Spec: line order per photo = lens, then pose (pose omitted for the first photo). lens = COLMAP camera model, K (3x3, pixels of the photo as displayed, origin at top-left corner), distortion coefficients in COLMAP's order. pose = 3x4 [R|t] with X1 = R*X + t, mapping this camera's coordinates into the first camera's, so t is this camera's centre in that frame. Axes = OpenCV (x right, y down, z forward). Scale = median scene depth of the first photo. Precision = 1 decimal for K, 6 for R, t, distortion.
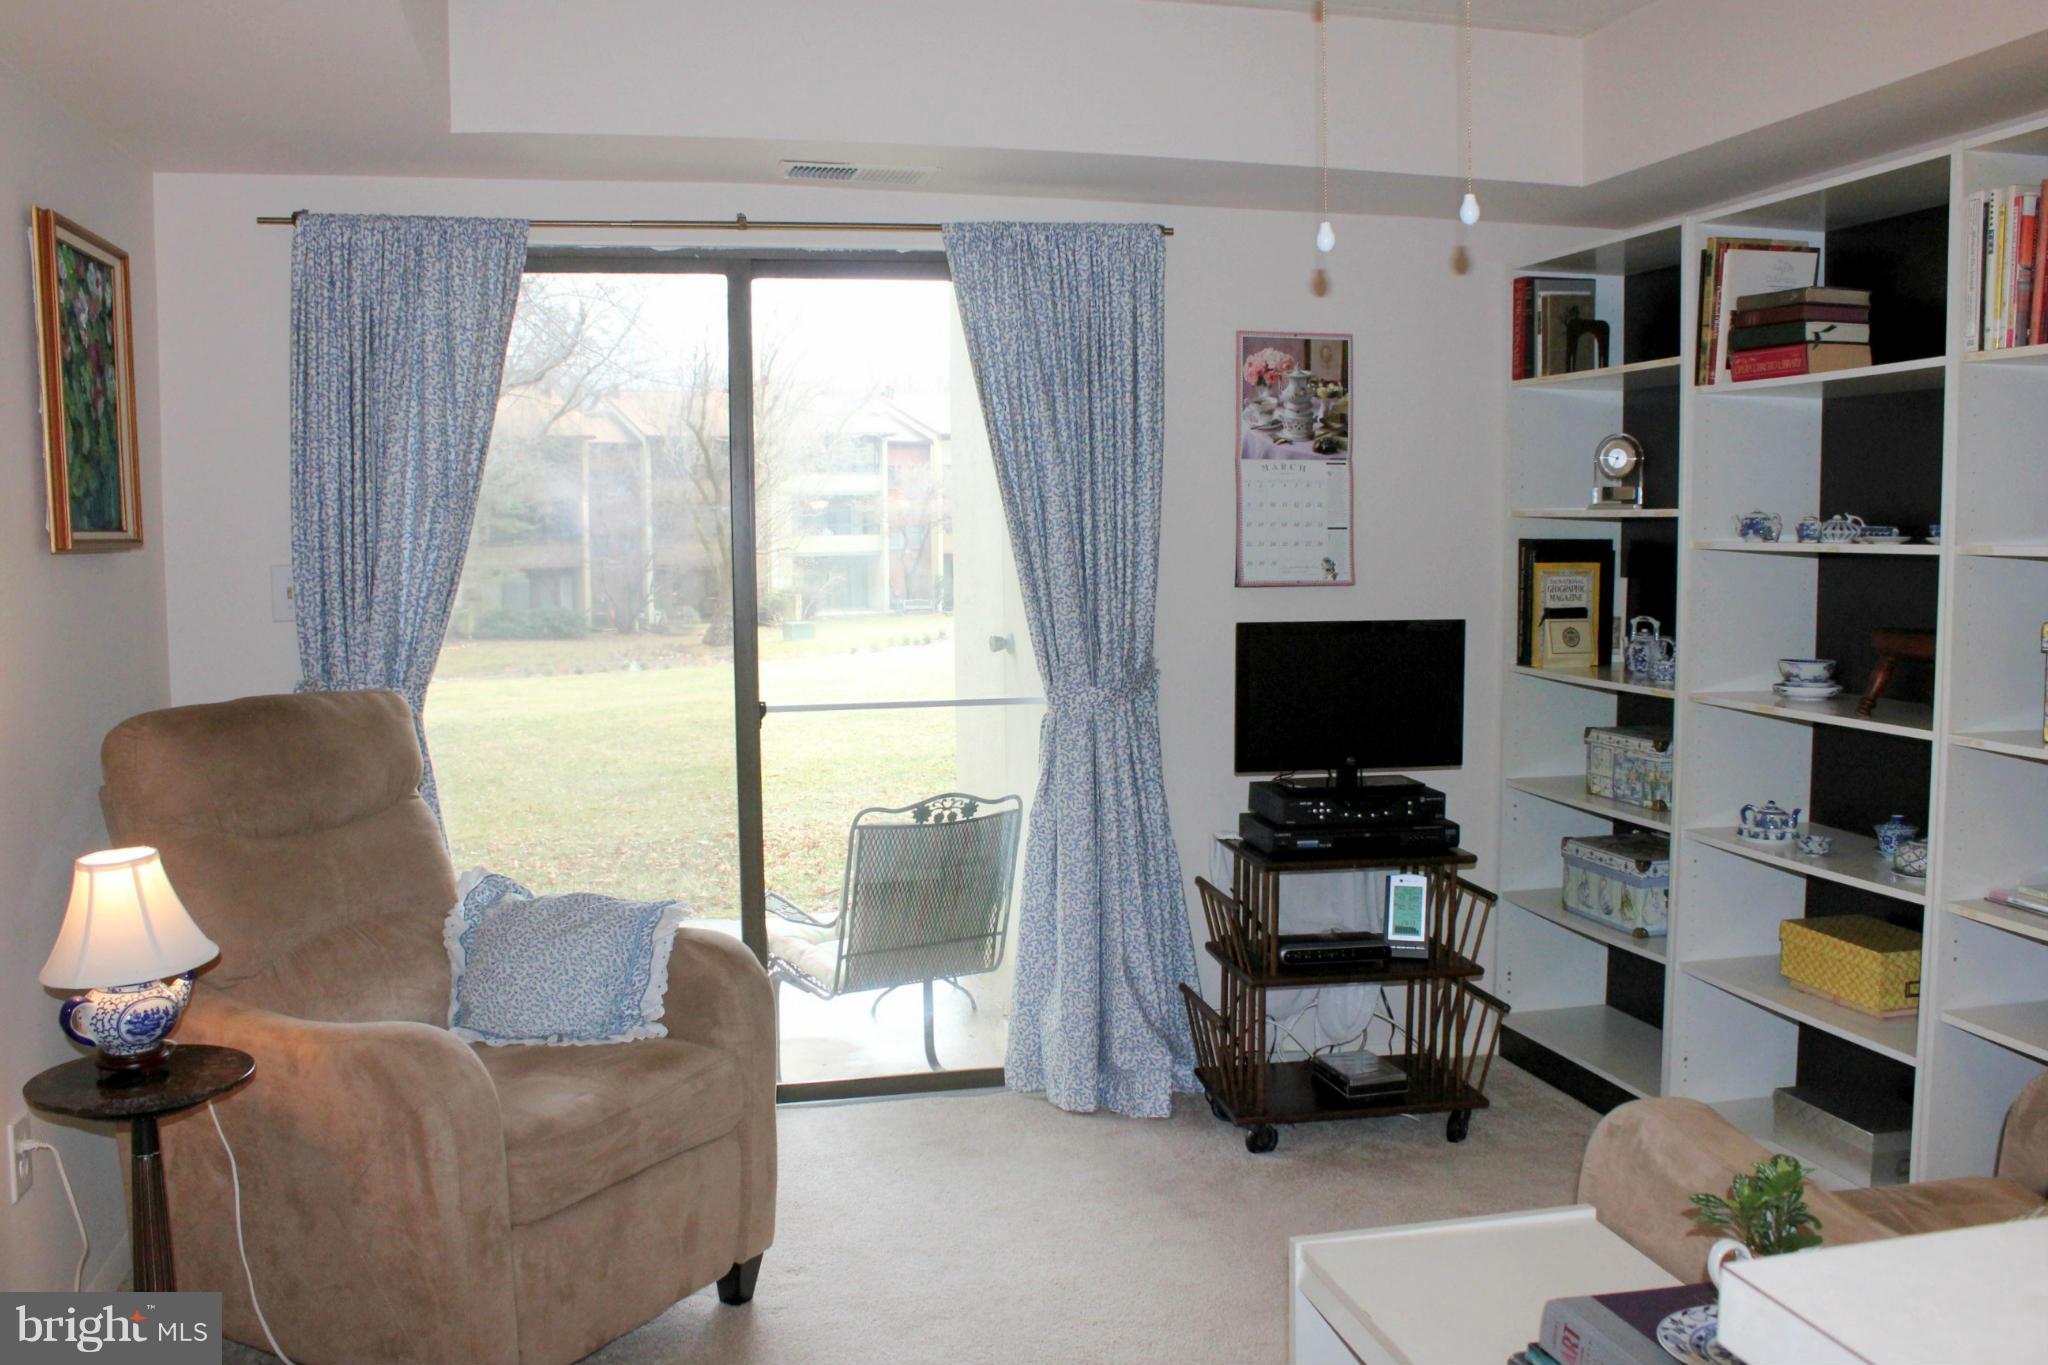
lens RADIAL K [[1770.2, 0, 1032.2], [0, 1770.2, 693.6], [0, 0, 1]] dist [-0.155417, 0.117312]
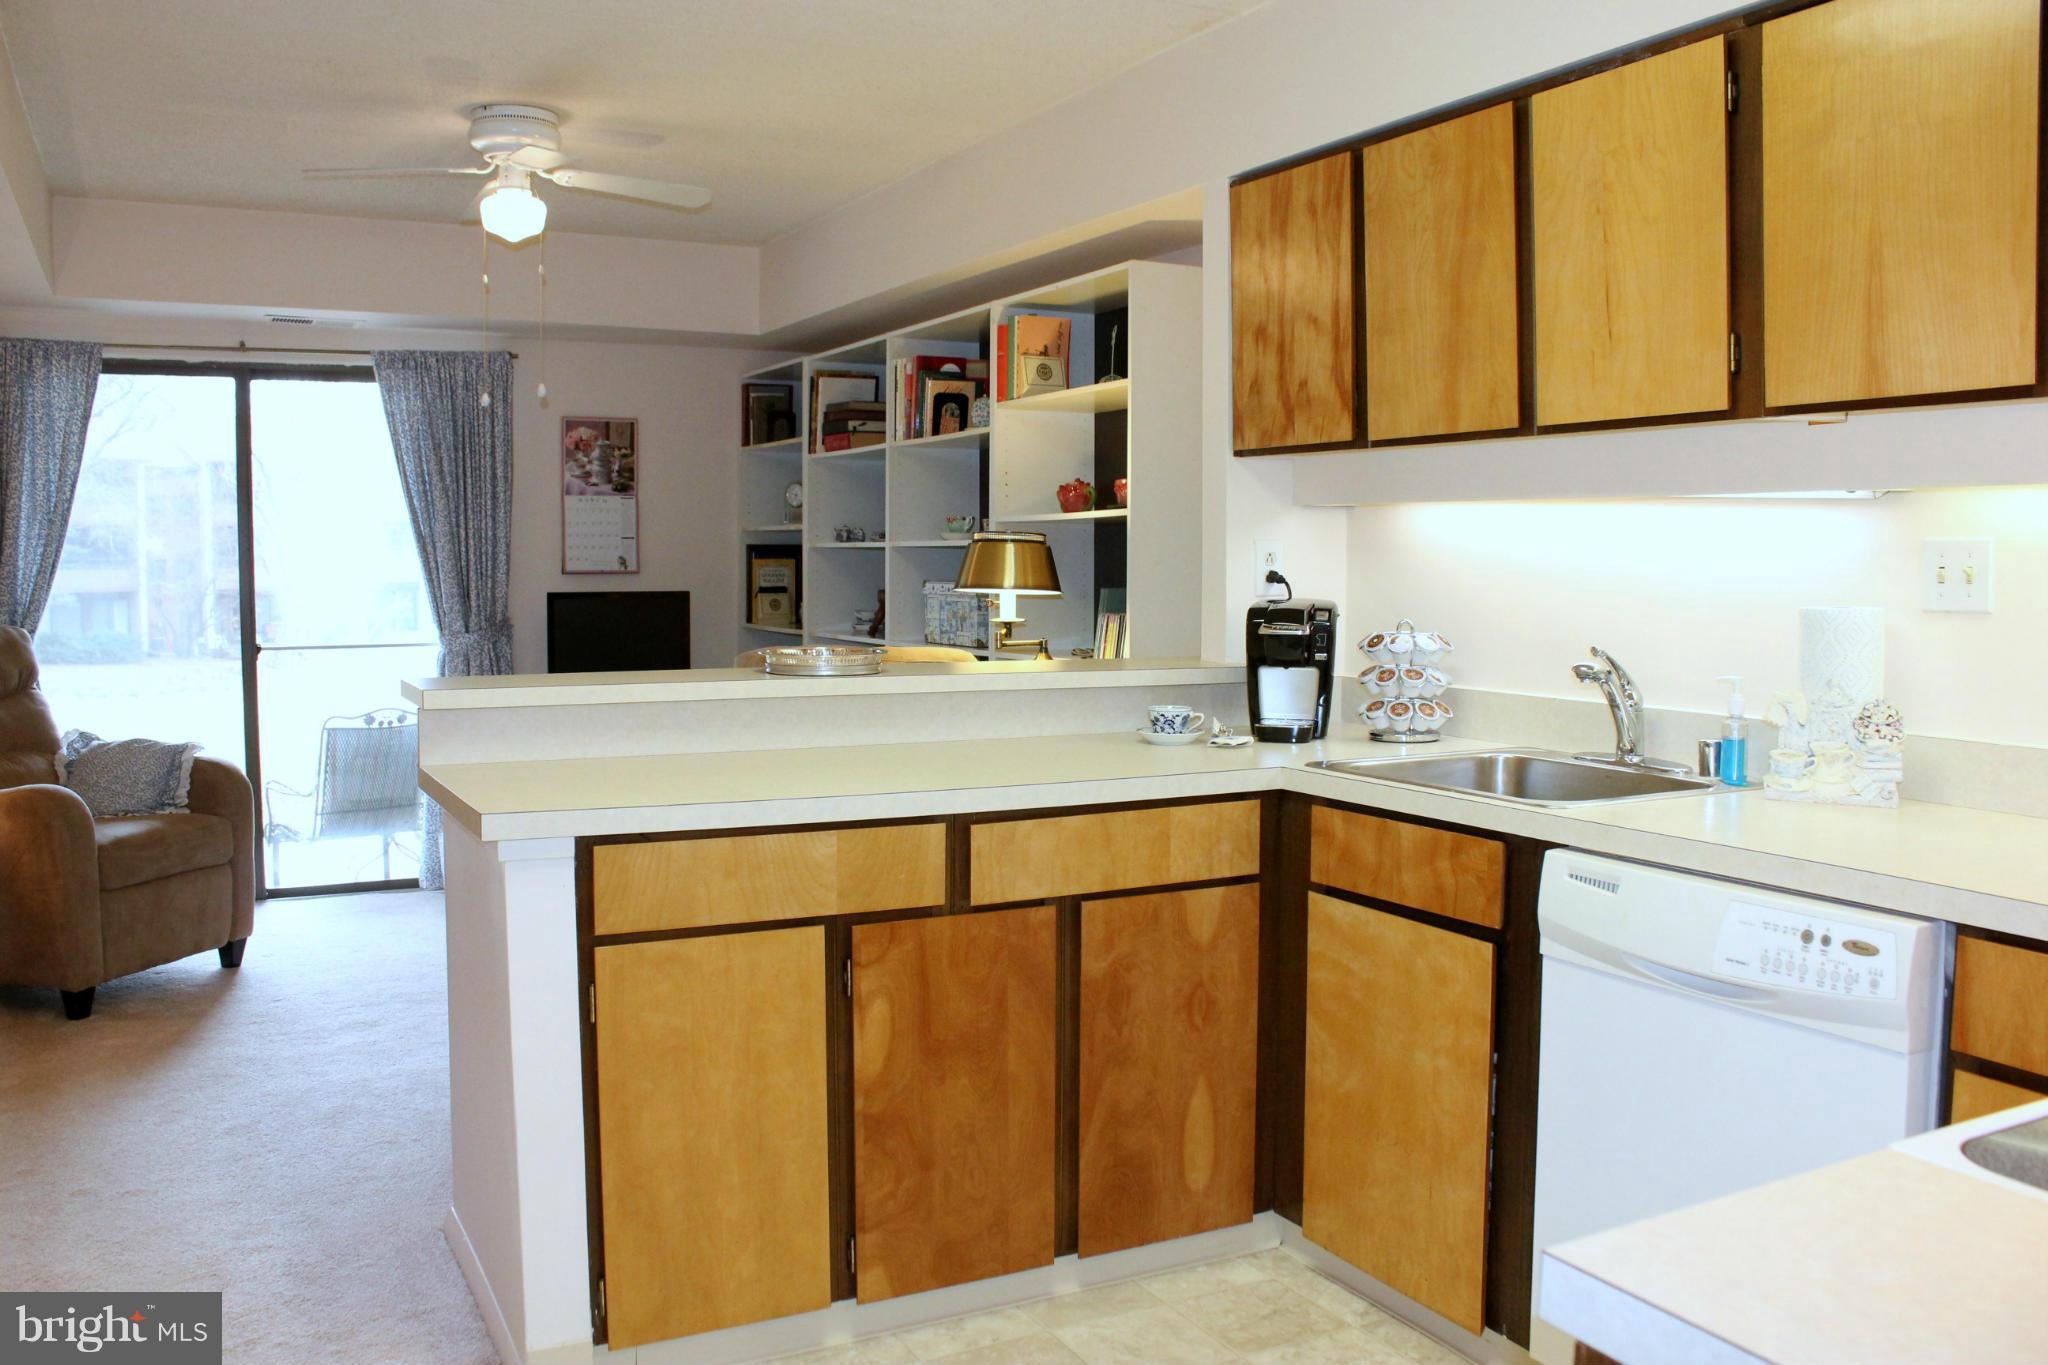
lens RADIAL K [[1770.2, 0, 1062.4], [0, 1770.2, 693.3], [0, 0, 1]] dist [-0.155417, 0.117312]
pose [[0.970086, -0.009602, 0.242573, 0.175746], [0.013784, 0.999784, -0.015547, 0.083349], [-0.242372, 0.018425, 0.970008, -0.689865]]
